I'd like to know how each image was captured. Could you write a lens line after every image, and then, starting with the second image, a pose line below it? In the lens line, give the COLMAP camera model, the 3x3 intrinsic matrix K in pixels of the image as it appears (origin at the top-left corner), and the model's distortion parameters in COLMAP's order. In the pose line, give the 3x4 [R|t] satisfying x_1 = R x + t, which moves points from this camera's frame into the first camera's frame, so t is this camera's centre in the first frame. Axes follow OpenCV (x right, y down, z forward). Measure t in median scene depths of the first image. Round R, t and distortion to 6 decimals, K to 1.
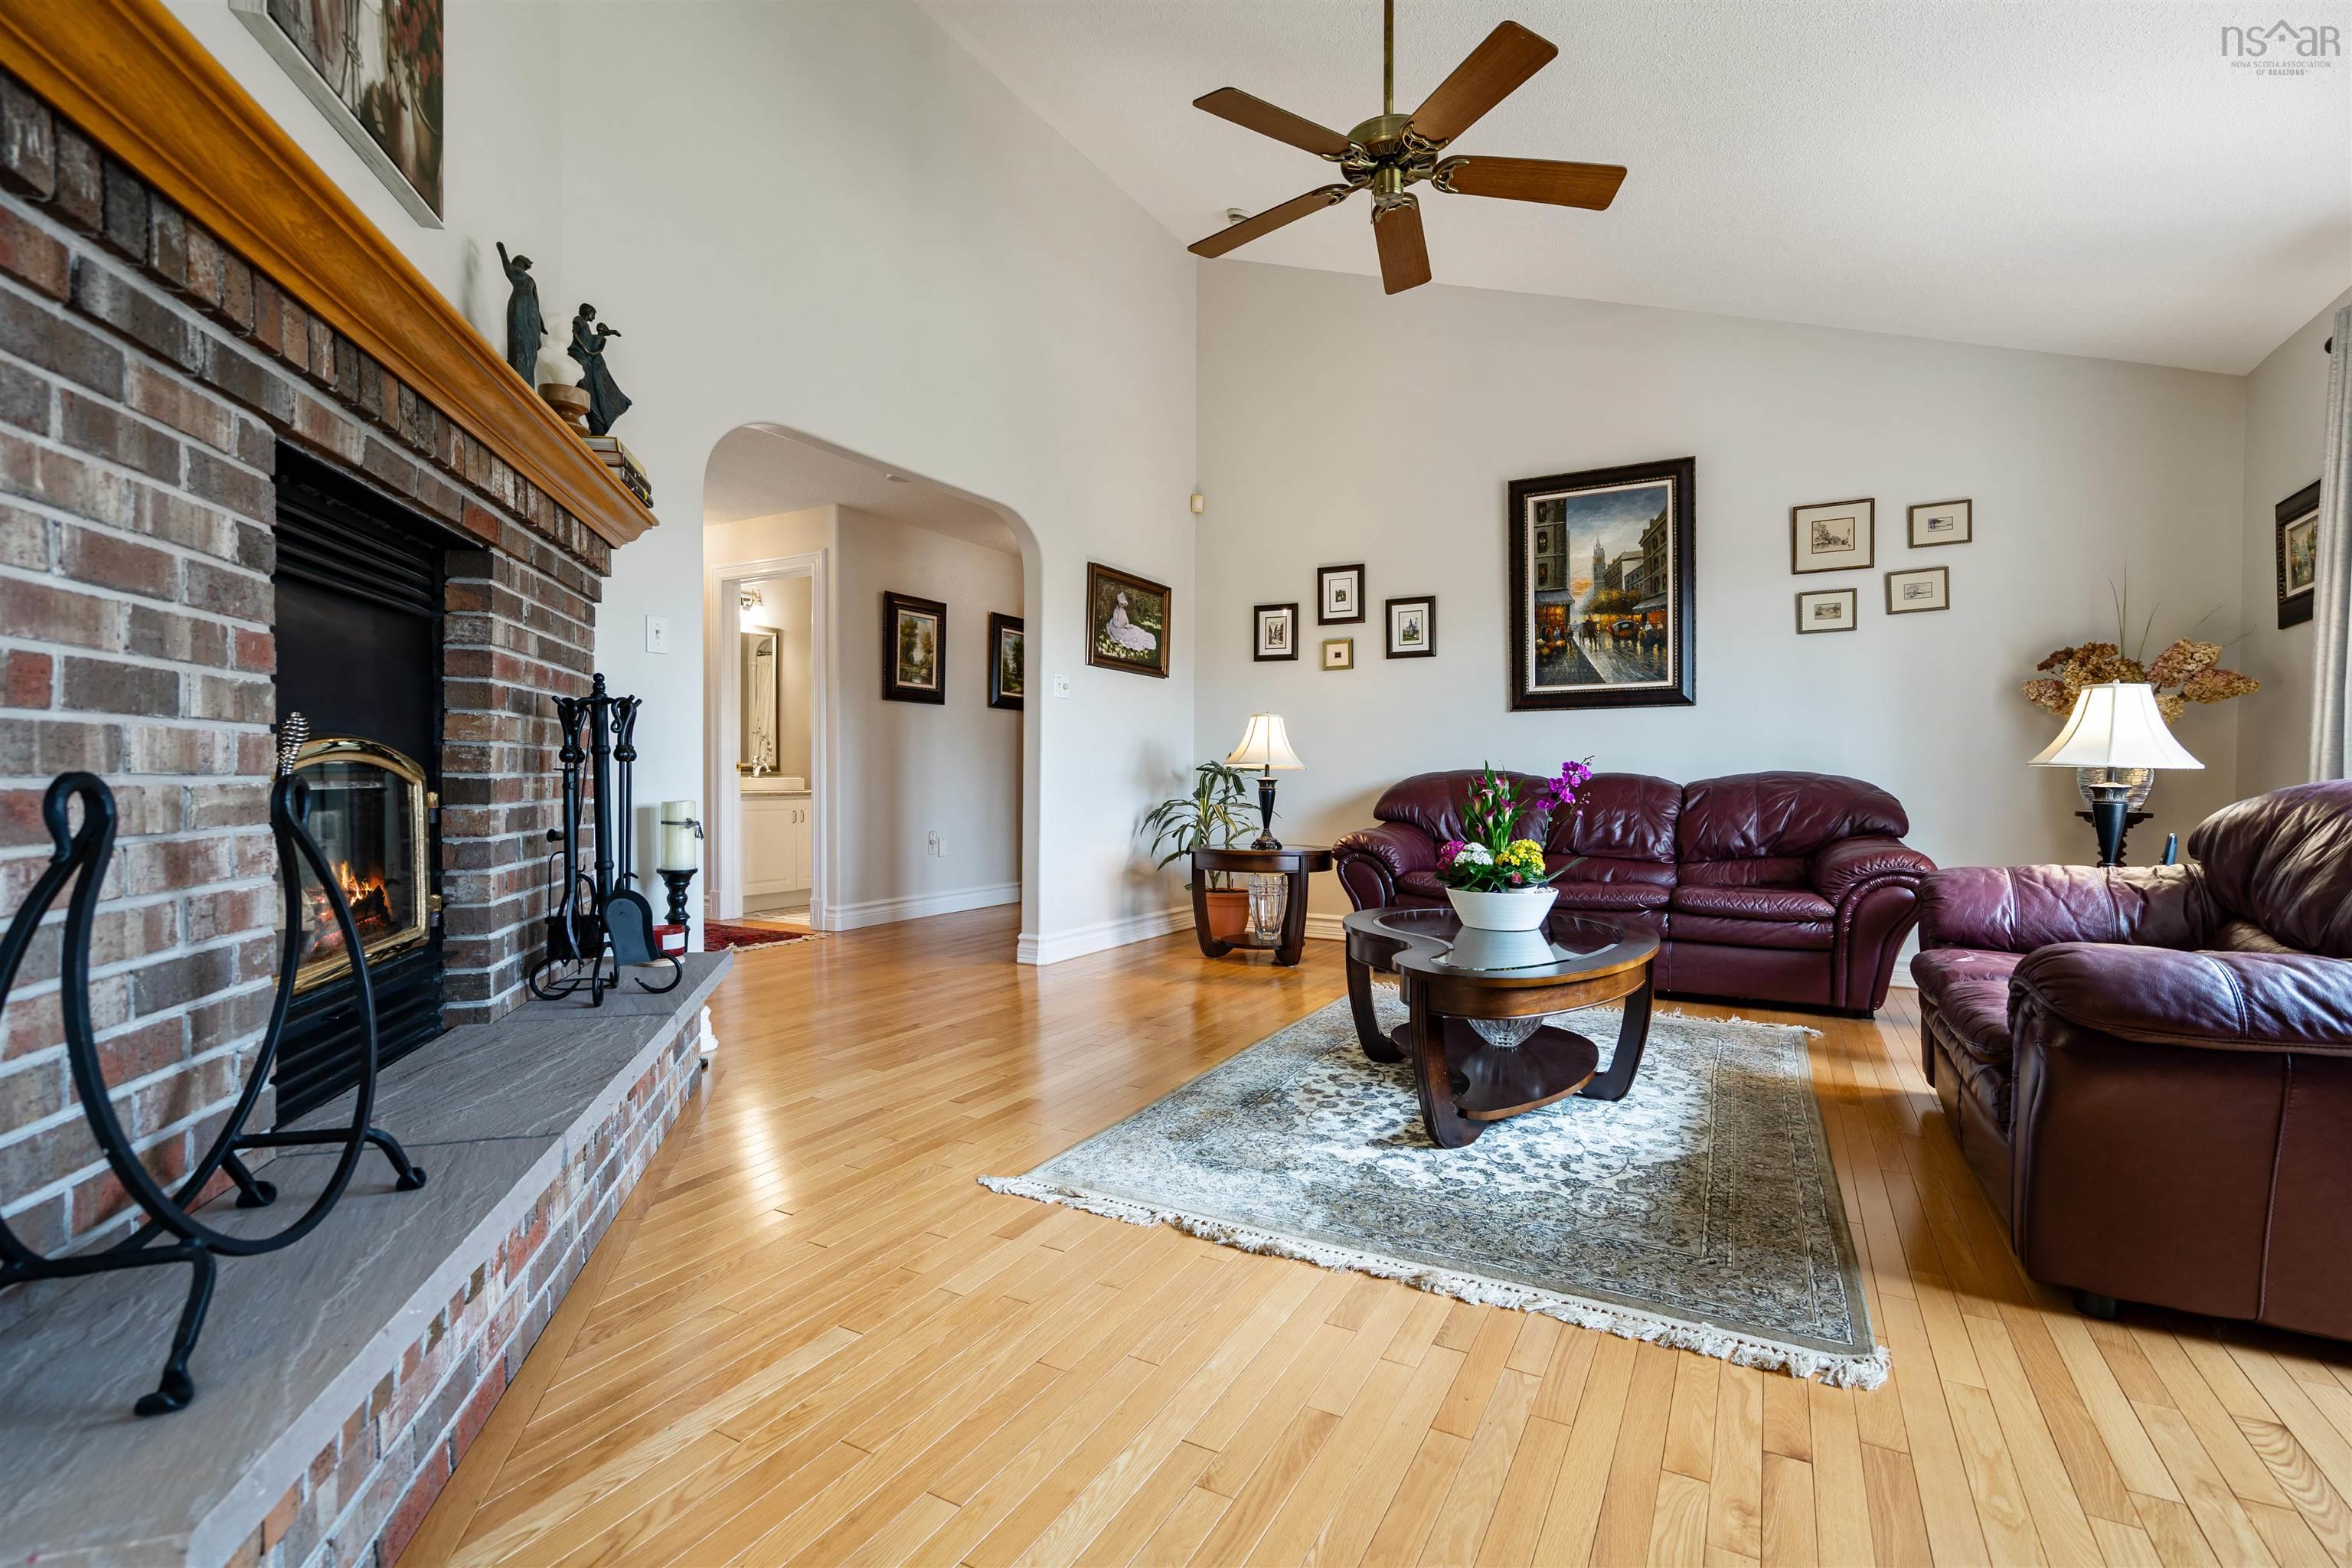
lens RADIAL K [[1073.5, 0, 1191.8], [0, 1073.5, 776.3], [0, 0, 1]] dist [-0.003618, -0.001131]
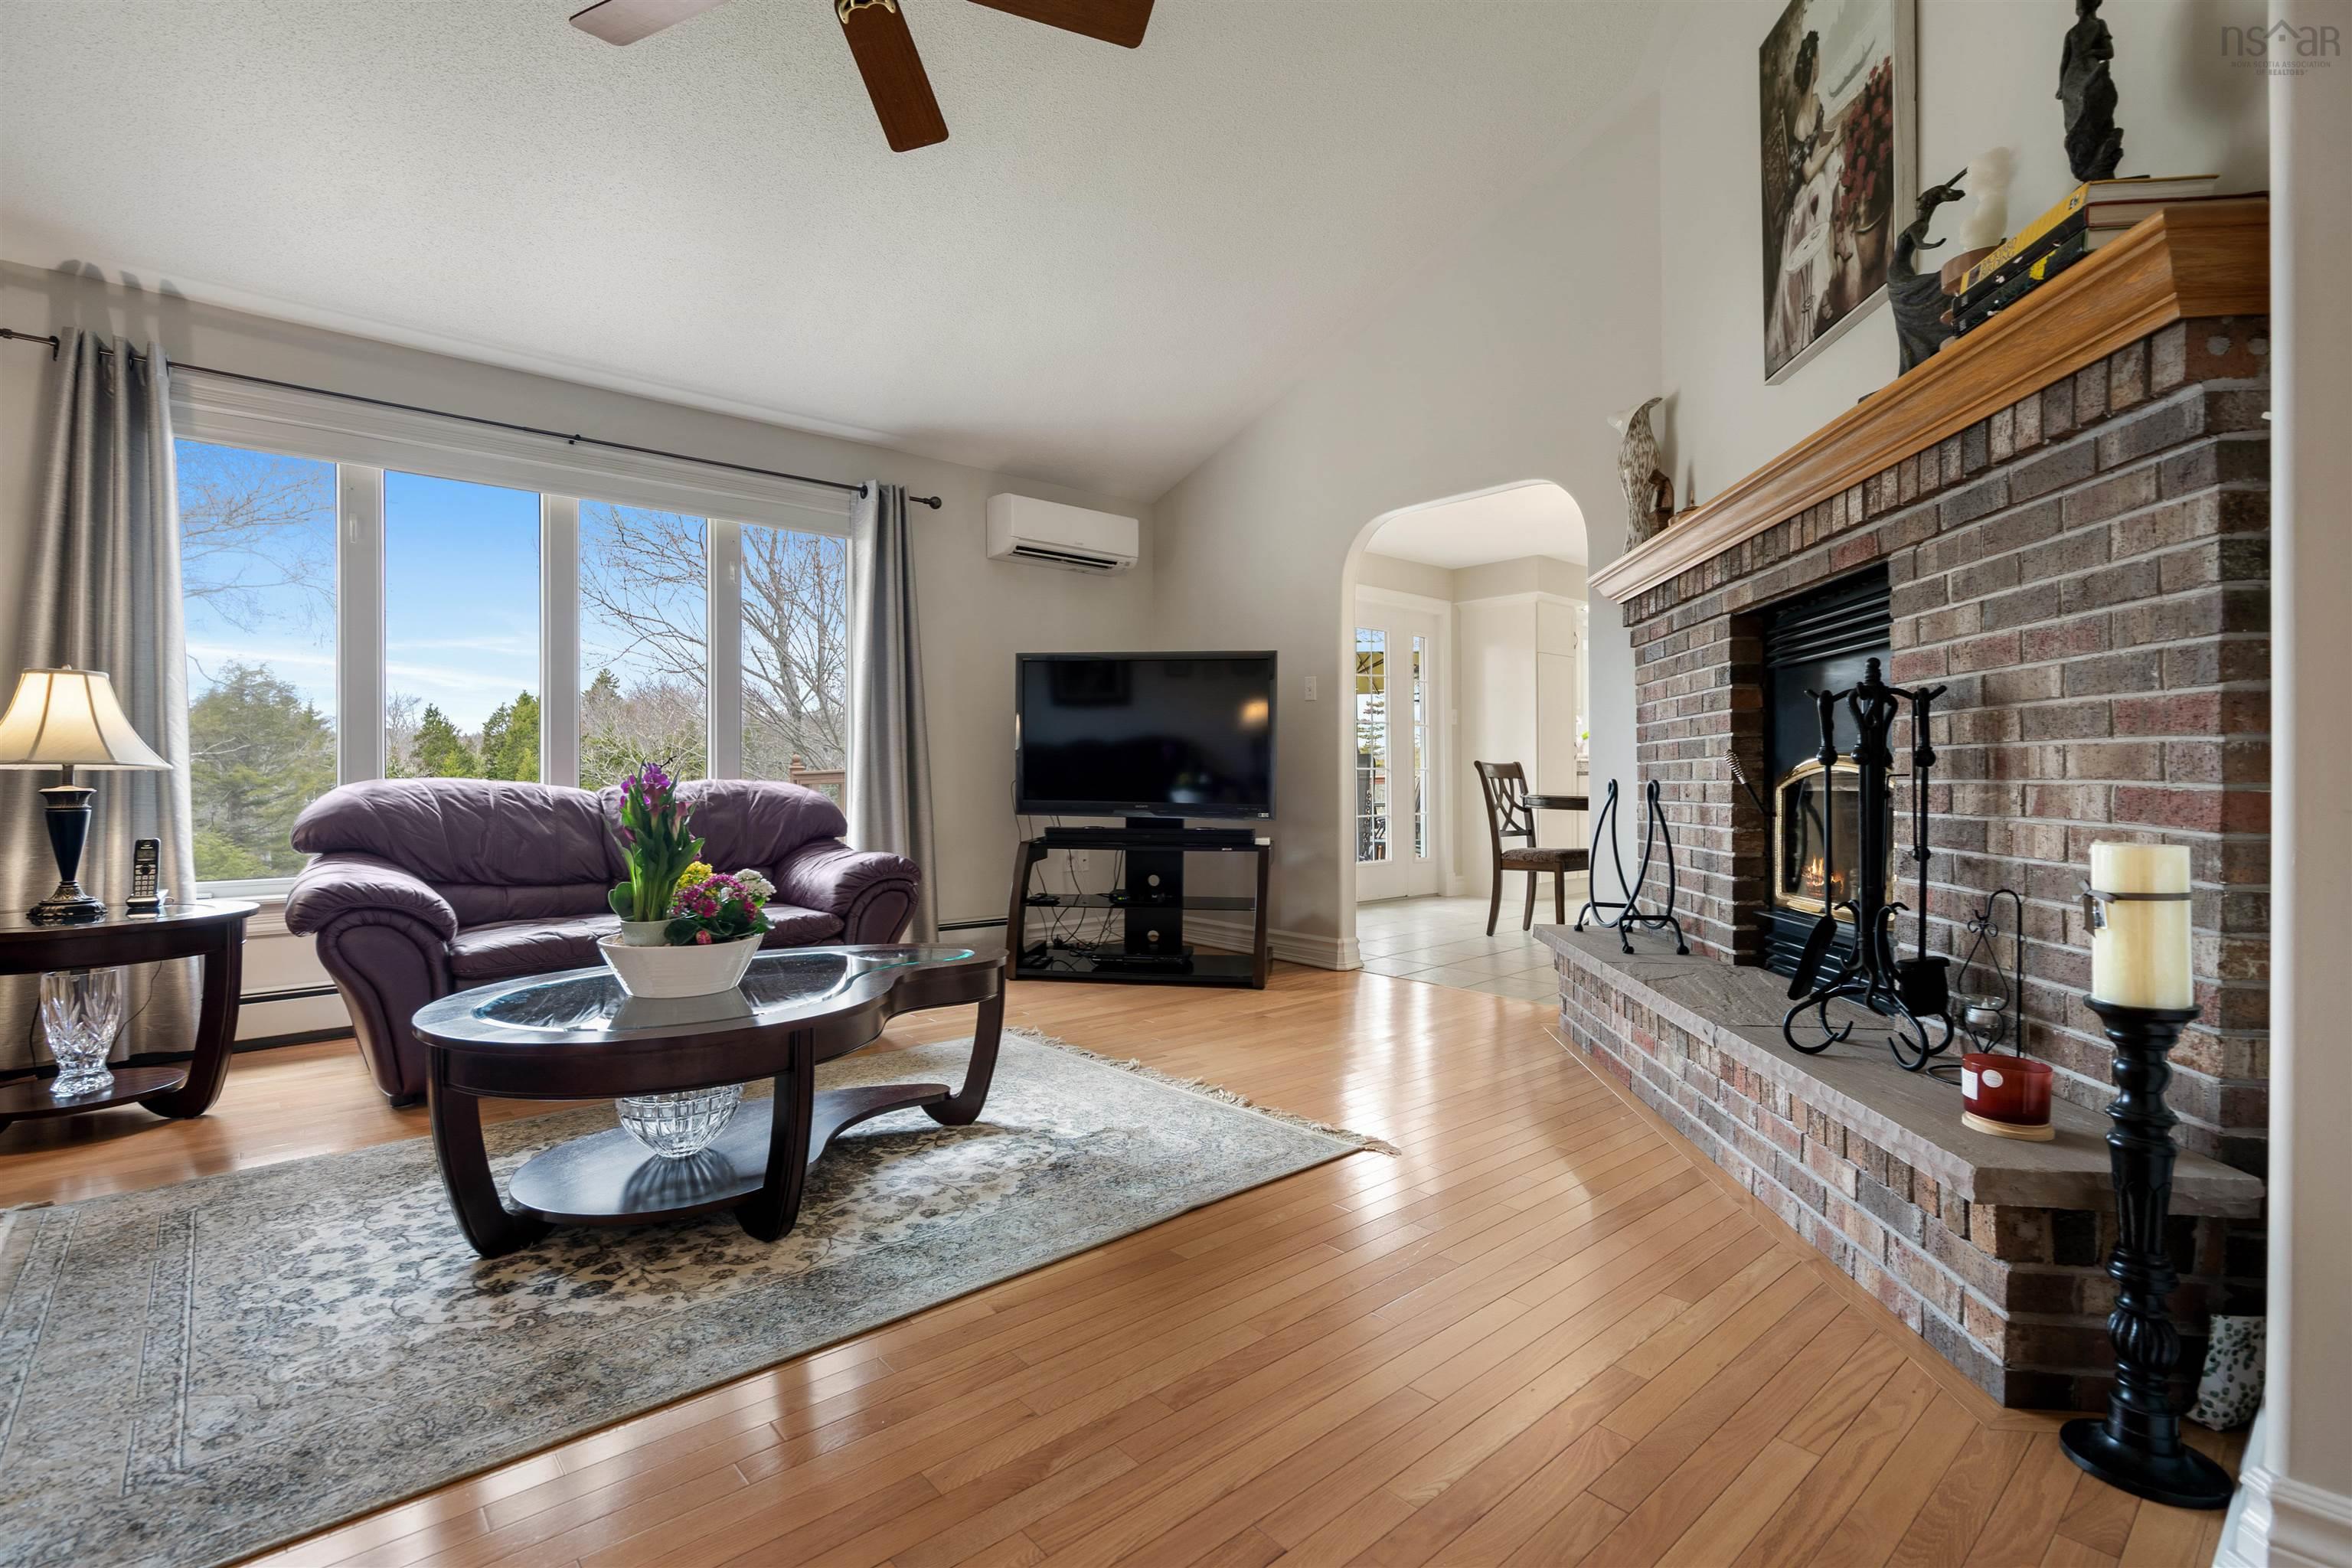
lens RADIAL K [[1073.5, 0, 1173.3], [0, 1073.5, 781.0], [0, 0, 1]] dist [-0.003618, -0.001131]
pose [[-0.940189, -0.002198, 0.340646, -0.303806], [-0.001254, 0.999995, 0.002992, -0.001540], [-0.340651, 0.002386, -0.940187, 1.804284]]
